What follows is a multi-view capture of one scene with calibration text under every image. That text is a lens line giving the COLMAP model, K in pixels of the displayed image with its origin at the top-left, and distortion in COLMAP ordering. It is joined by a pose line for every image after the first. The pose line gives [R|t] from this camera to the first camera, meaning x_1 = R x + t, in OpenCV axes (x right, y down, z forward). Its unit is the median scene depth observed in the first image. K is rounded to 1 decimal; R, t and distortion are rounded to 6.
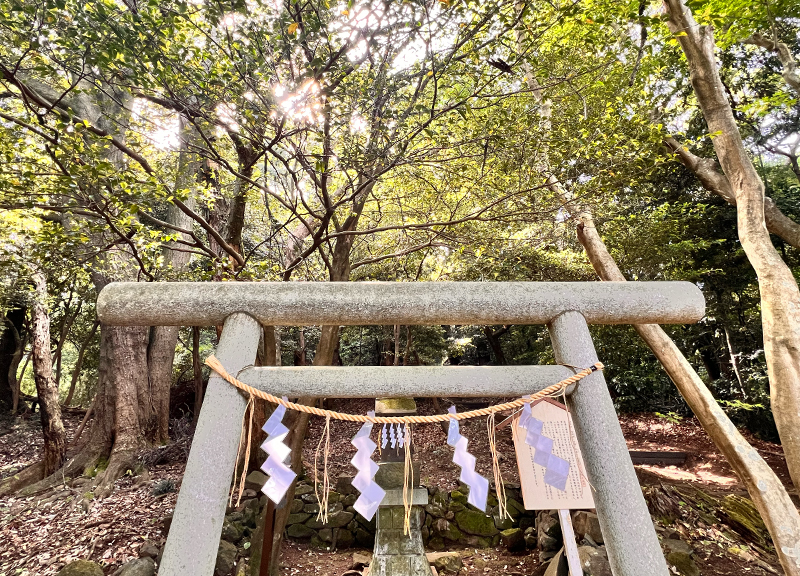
lens RADIAL K [[448.4, 0, 399.7], [0, 448.4, 321.9], [0, 0, 1]] dist [-0.001881, 0.001377]
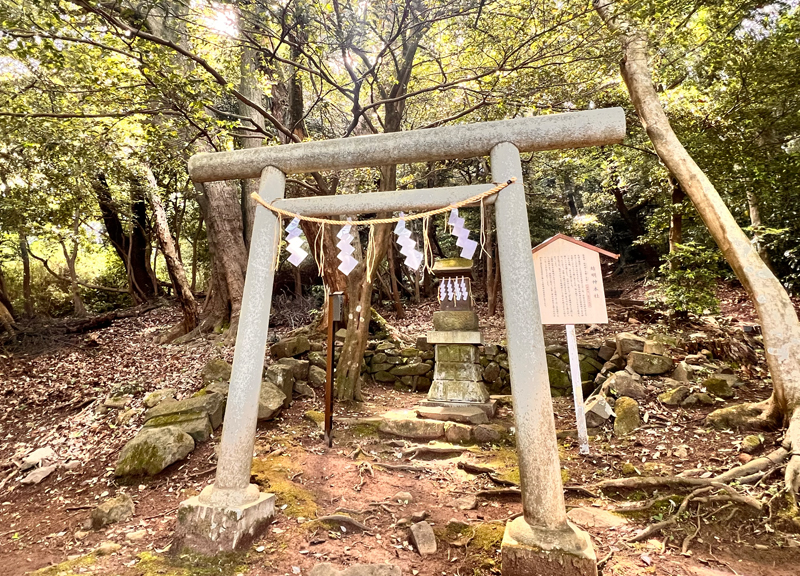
lens RADIAL K [[448.4, 0, 399.7], [0, 448.4, 321.9], [0, 0, 1]] dist [-0.001881, 0.001377]
pose [[0.978484, -0.039266, -0.202551, 0.113449], [0.090750, 0.963567, 0.251600, 0.044299], [0.185292, -0.264568, 0.946399, -0.161820]]
